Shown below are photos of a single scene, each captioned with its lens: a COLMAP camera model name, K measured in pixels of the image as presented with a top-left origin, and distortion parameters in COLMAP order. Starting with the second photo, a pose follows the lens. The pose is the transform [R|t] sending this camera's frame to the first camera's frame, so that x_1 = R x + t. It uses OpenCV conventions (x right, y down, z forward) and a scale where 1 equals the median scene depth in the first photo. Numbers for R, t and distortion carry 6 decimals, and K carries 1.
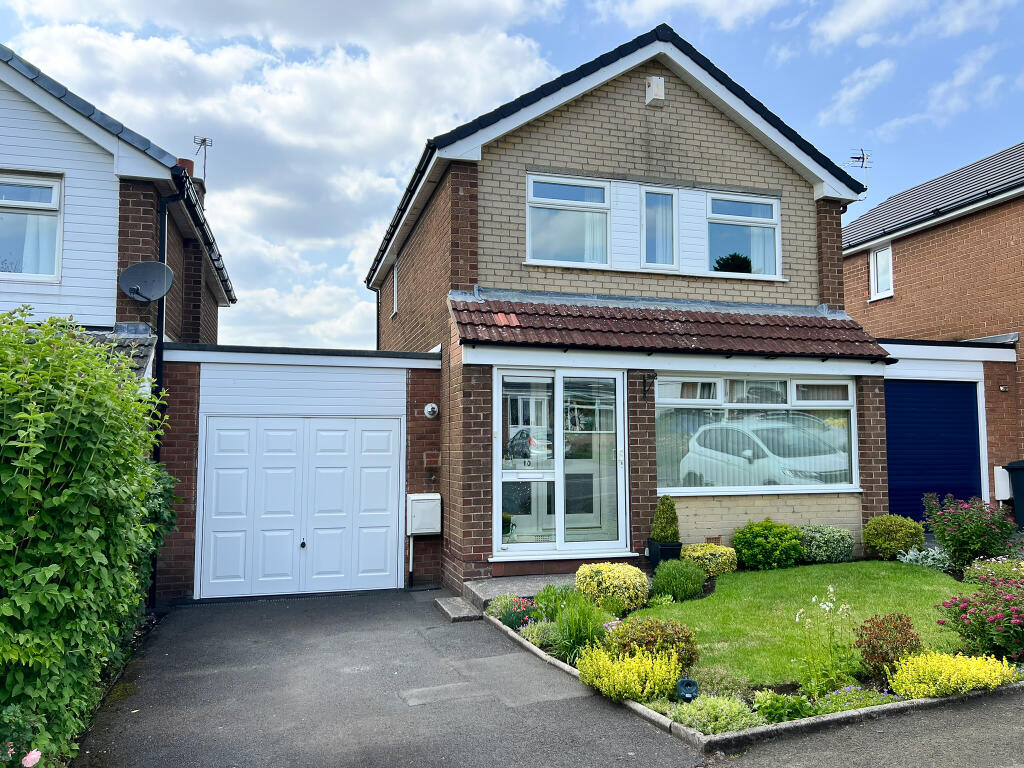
lens RADIAL K [[763.2, 0, 512.0], [0, 763.2, 384.0], [0, 0, 1]] dist [0.066170, -0.003274]
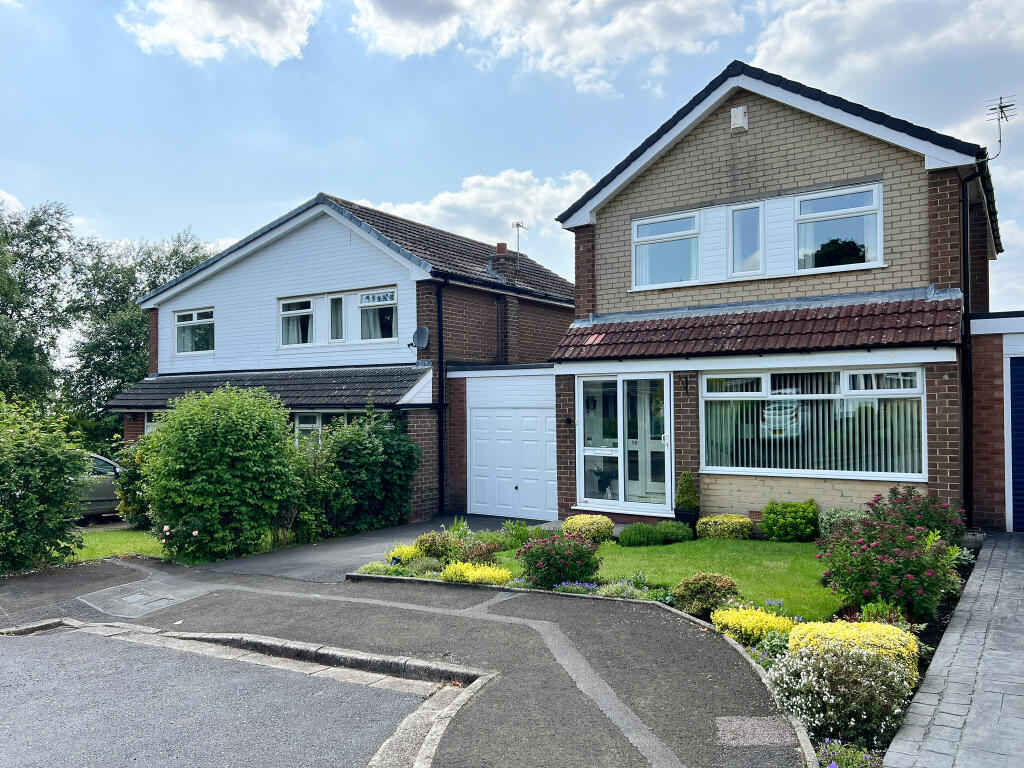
lens RADIAL K [[763.2, 0, 512.0], [0, 763.2, 384.0], [0, 0, 1]] dist [0.066170, -0.003274]
pose [[0.649361, -0.023342, -0.760122, 0.862662], [0.070622, 0.997060, 0.029714, -0.050211], [0.757194, -0.072977, 0.649101, -0.022074]]
